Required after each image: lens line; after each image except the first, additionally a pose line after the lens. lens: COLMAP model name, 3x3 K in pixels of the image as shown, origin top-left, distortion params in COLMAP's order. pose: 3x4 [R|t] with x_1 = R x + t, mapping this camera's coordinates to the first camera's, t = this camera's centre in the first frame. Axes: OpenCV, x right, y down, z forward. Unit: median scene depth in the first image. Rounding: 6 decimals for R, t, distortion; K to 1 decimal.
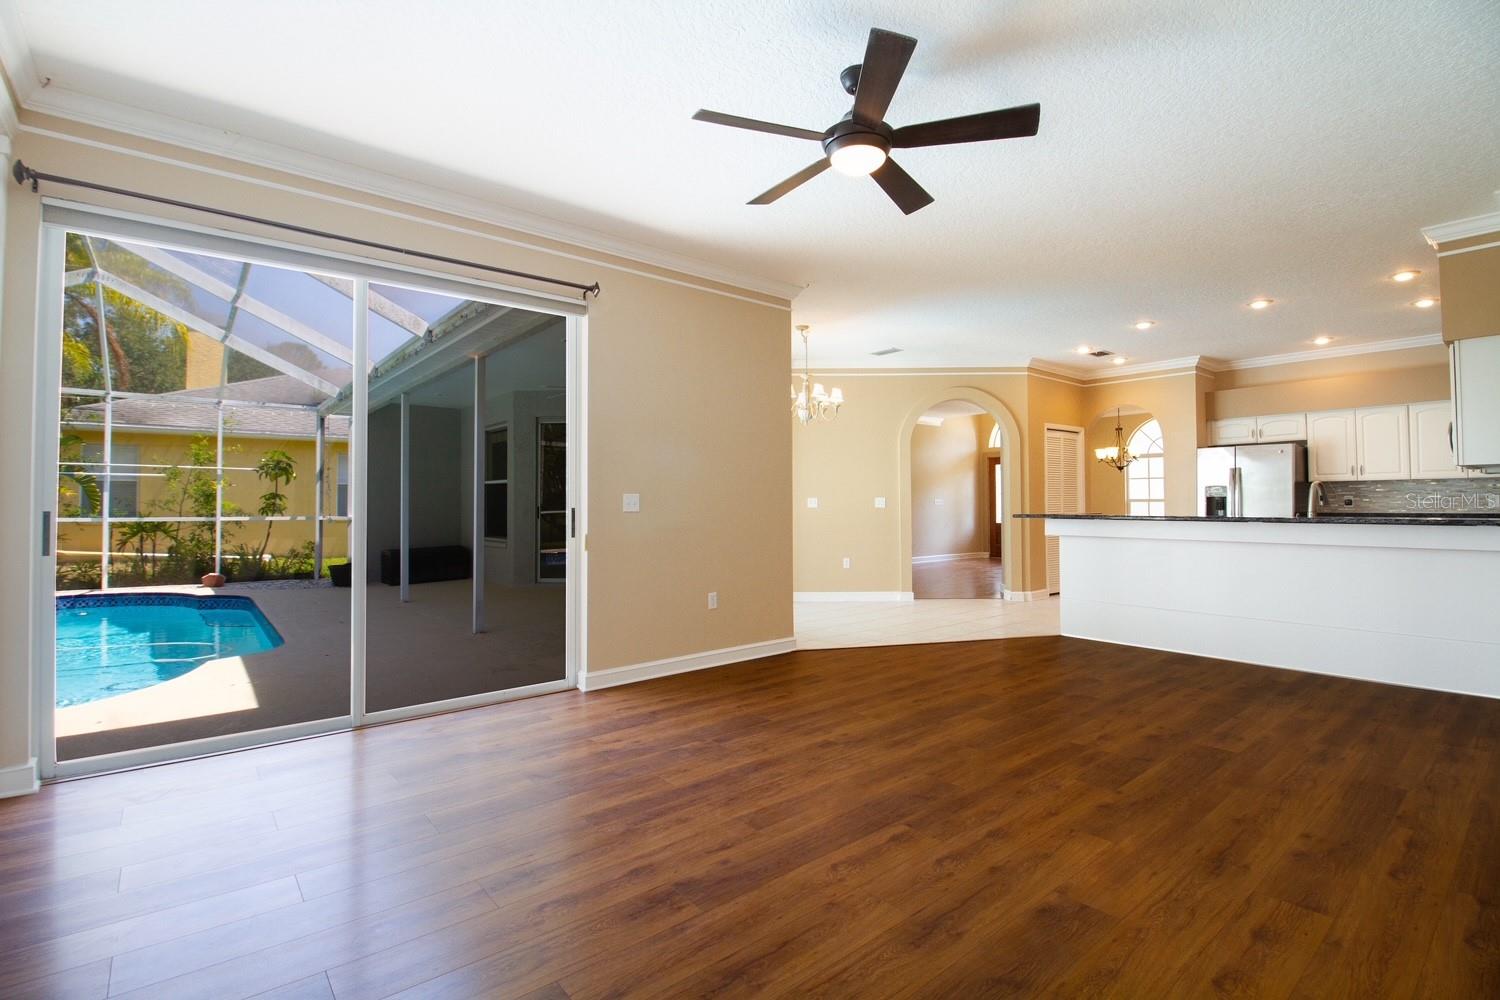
lens RADIAL K [[694.8, 0, 749.5], [0, 694.8, 485.7], [0, 0, 1]] dist [0.001102, -0.014289]
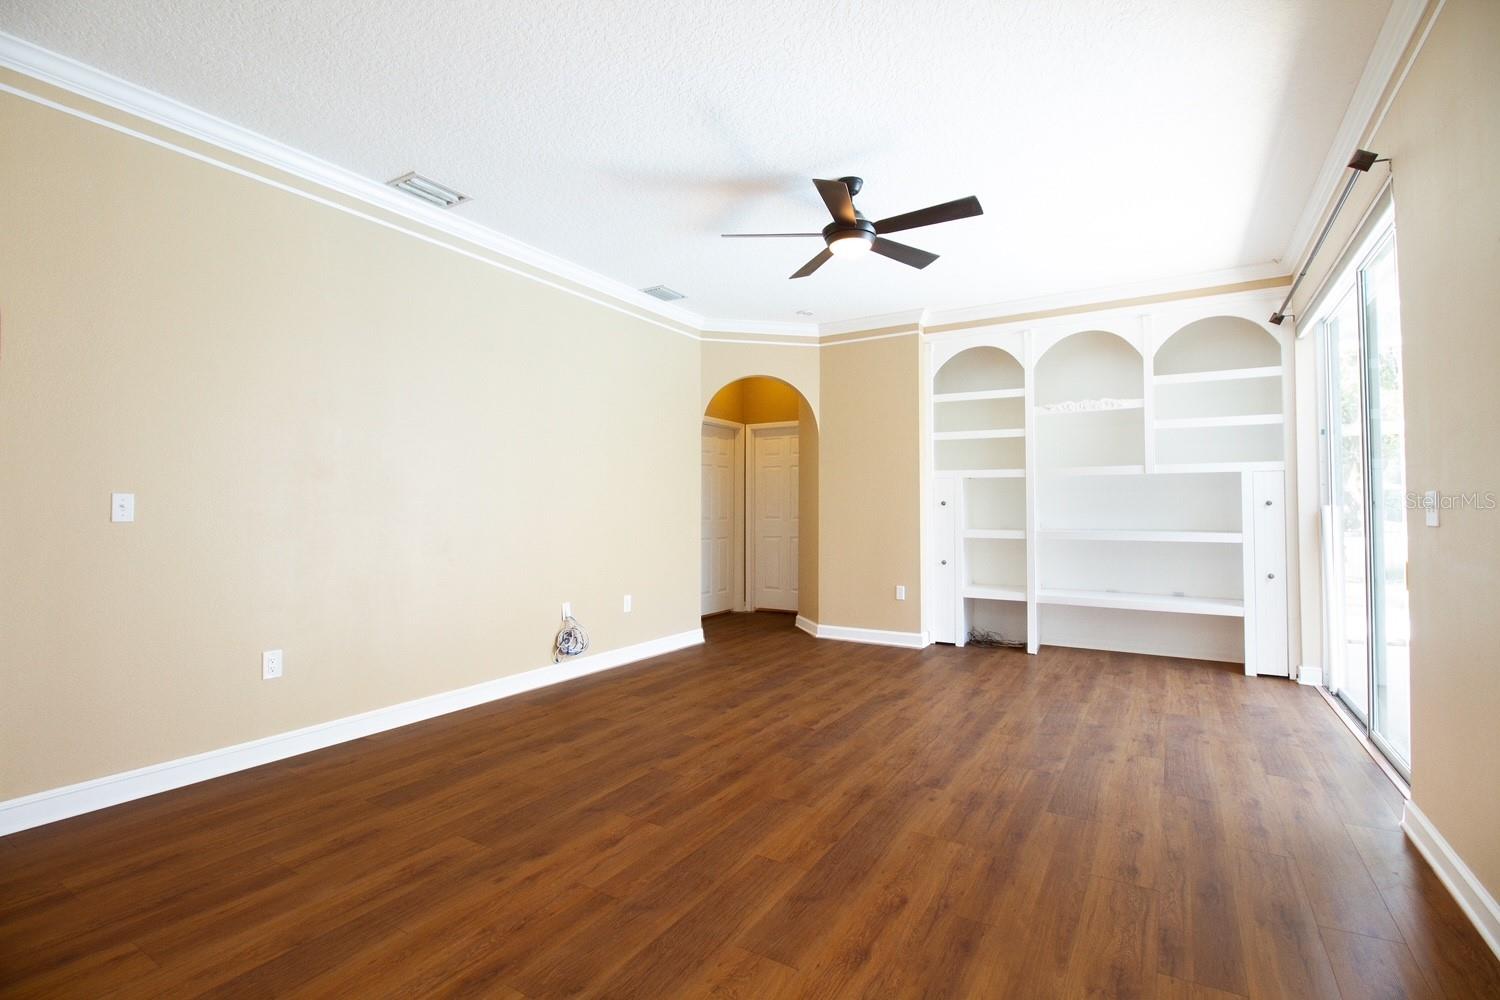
lens RADIAL K [[694.8, 0, 749.5], [0, 694.8, 485.7], [0, 0, 1]] dist [0.001102, -0.014289]
pose [[-0.946560, -0.008150, -0.322425, 0.703546], [0.011028, 0.998278, -0.057609, 0.046187], [0.322340, -0.058086, -0.944840, 2.008414]]
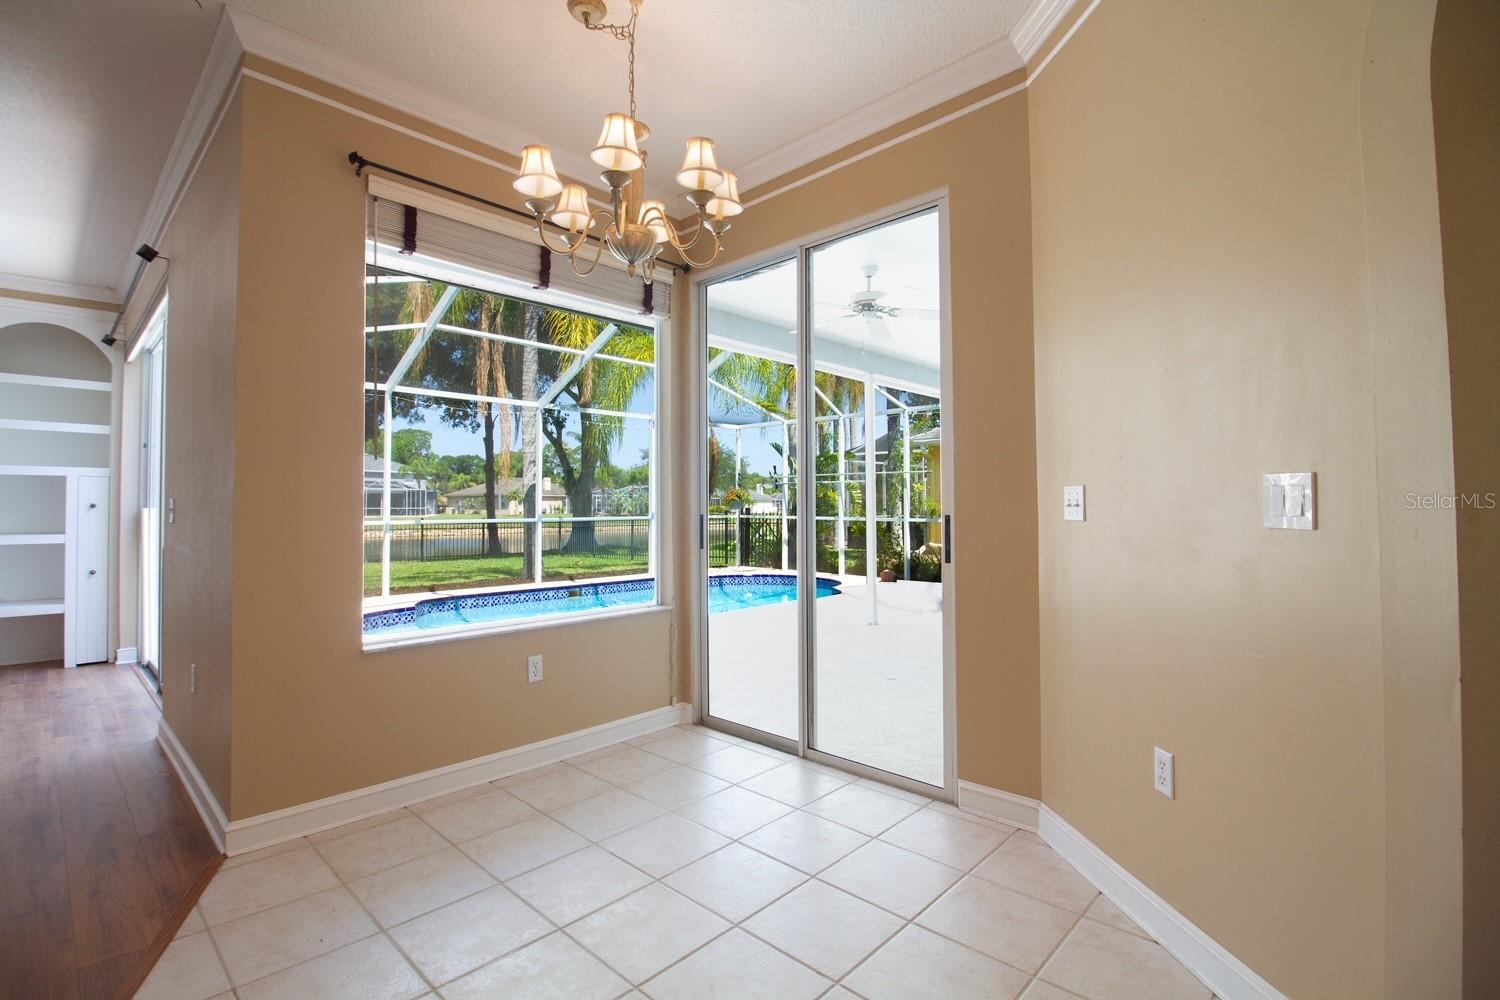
lens RADIAL K [[694.8, 0, 749.5], [0, 694.8, 485.7], [0, 0, 1]] dist [0.001102, -0.014289]
pose [[0.110256, -0.025106, -0.993586, 0.967925], [0.035178, 0.999153, -0.021344, 0.052340], [0.993280, -0.032599, 0.111046, 2.345991]]
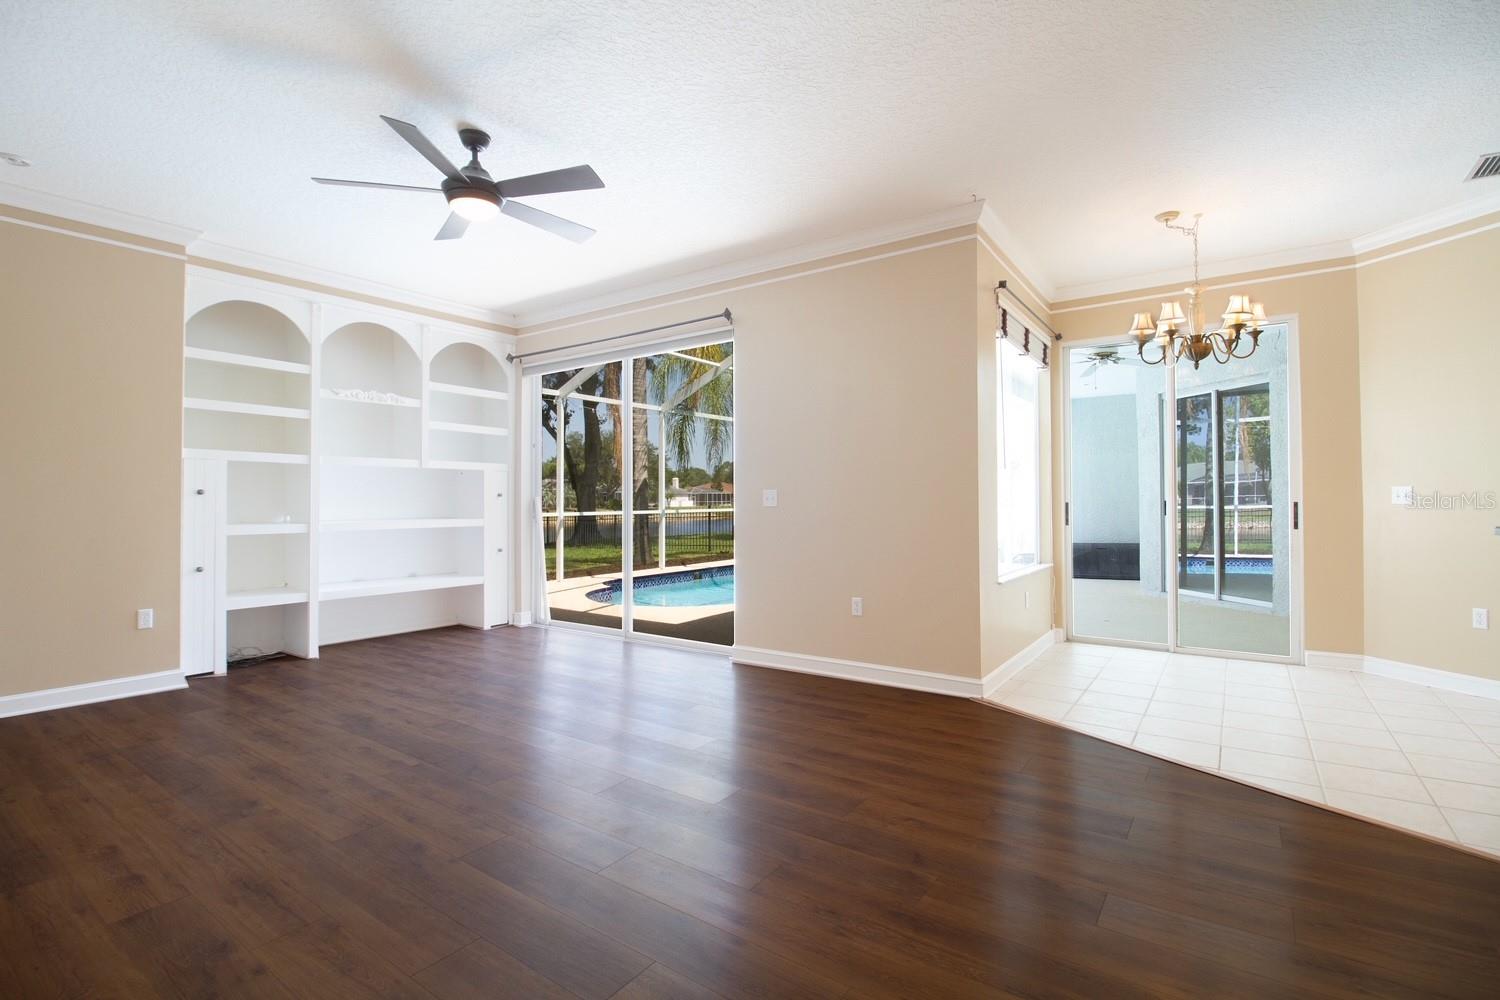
lens RADIAL K [[694.8, 0, 749.5], [0, 694.8, 485.7], [0, 0, 1]] dist [0.001102, -0.014289]
pose [[0.255274, -0.018919, -0.966684, 1.312872], [0.028970, 0.999509, -0.011912, 0.026352], [0.966435, -0.024965, 0.255697, 1.062931]]
